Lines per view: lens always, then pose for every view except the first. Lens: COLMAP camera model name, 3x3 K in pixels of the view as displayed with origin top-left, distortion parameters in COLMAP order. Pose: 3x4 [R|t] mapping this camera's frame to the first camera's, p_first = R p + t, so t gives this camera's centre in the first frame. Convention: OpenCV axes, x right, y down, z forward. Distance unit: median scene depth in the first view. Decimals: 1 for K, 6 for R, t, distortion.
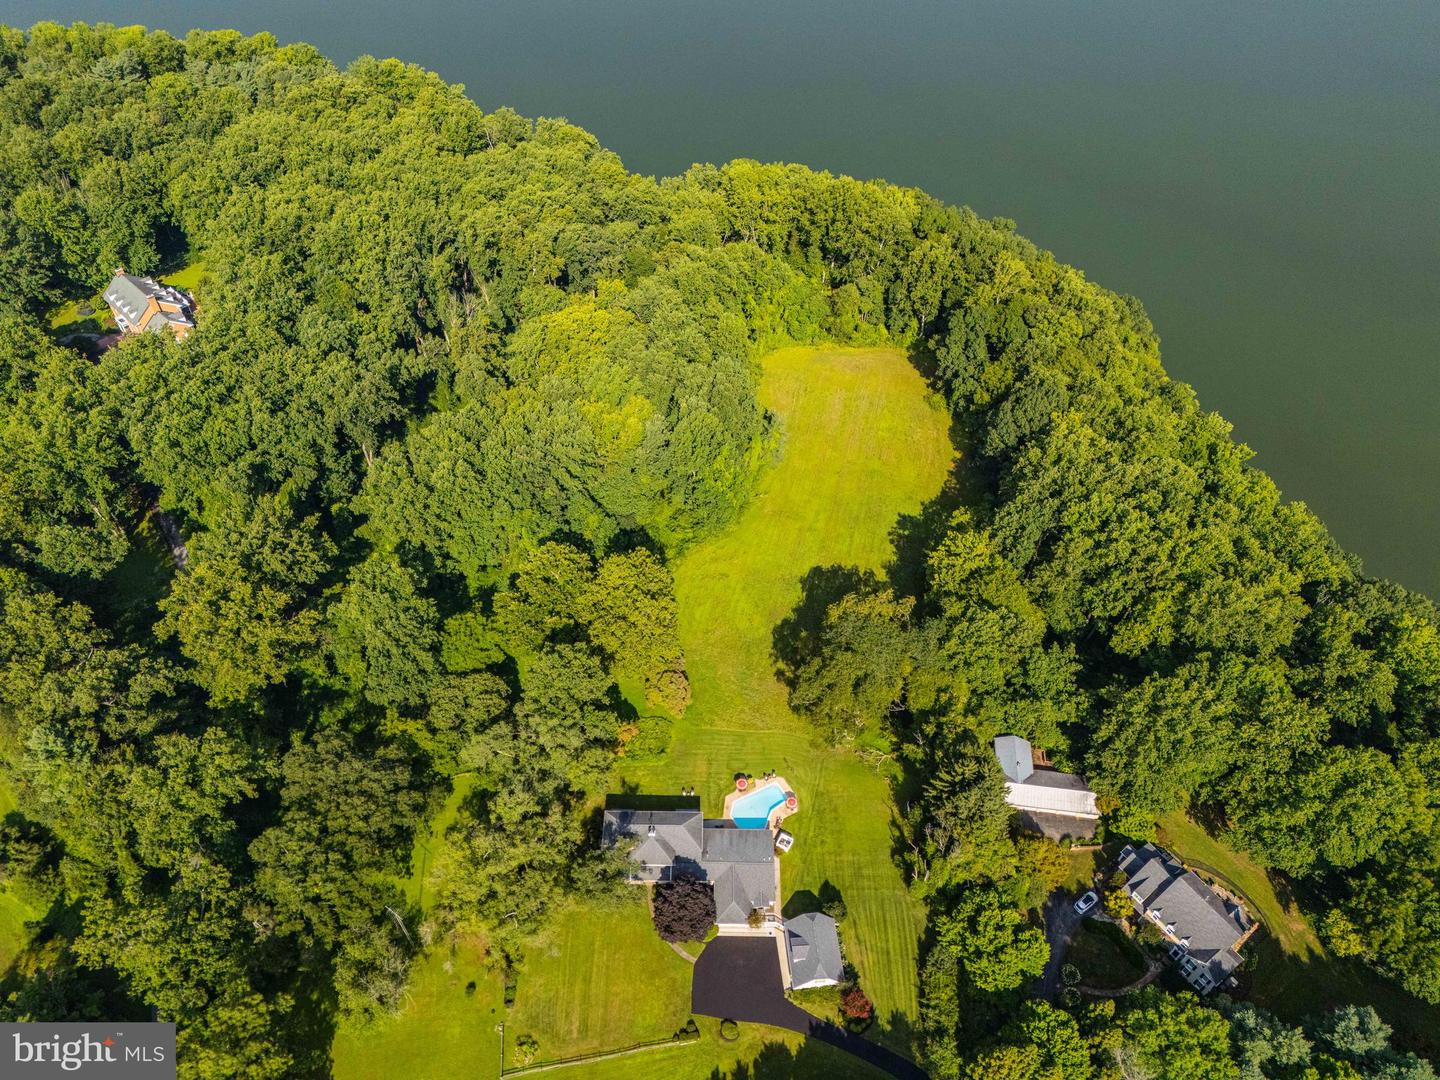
lens RADIAL K [[1049.9, 0, 720.0], [0, 1049.9, 540.0], [0, 0, 1]] dist [0.111685, -0.154669]
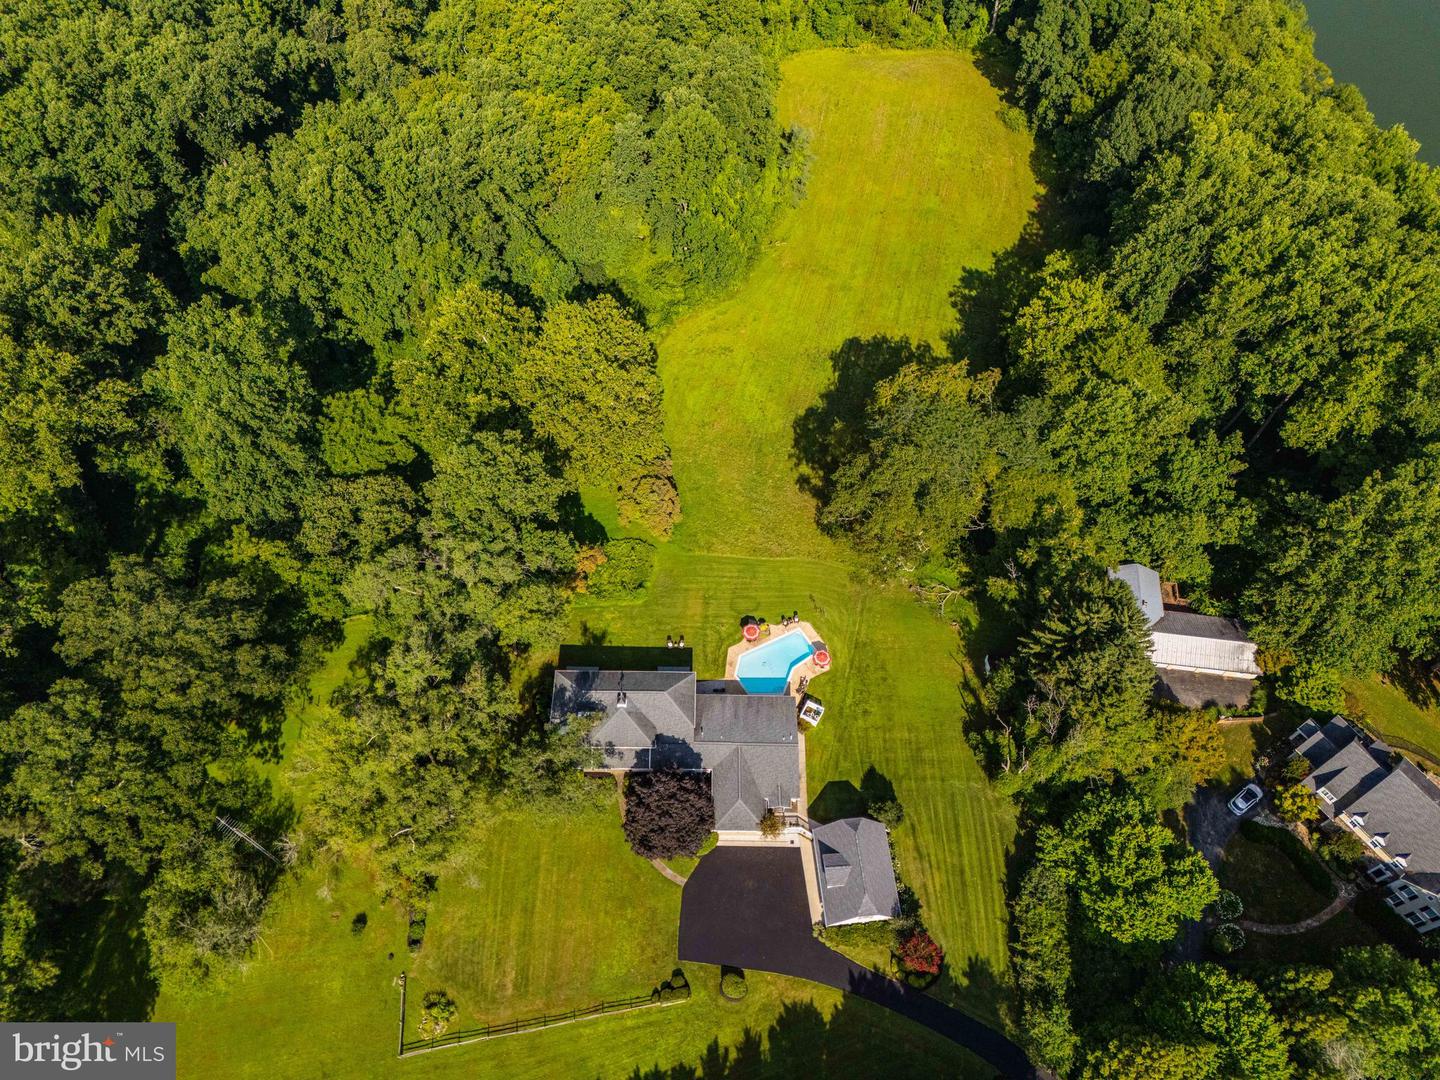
lens RADIAL K [[1049.9, 0, 720.0], [0, 1049.9, 540.0], [0, 0, 1]] dist [0.111685, -0.154669]
pose [[0.999998, 0.001240, -0.001276, 0.000464], [-0.001007, 0.985674, 0.168657, 0.051329], [0.001467, -0.168655, 0.985674, 0.315773]]
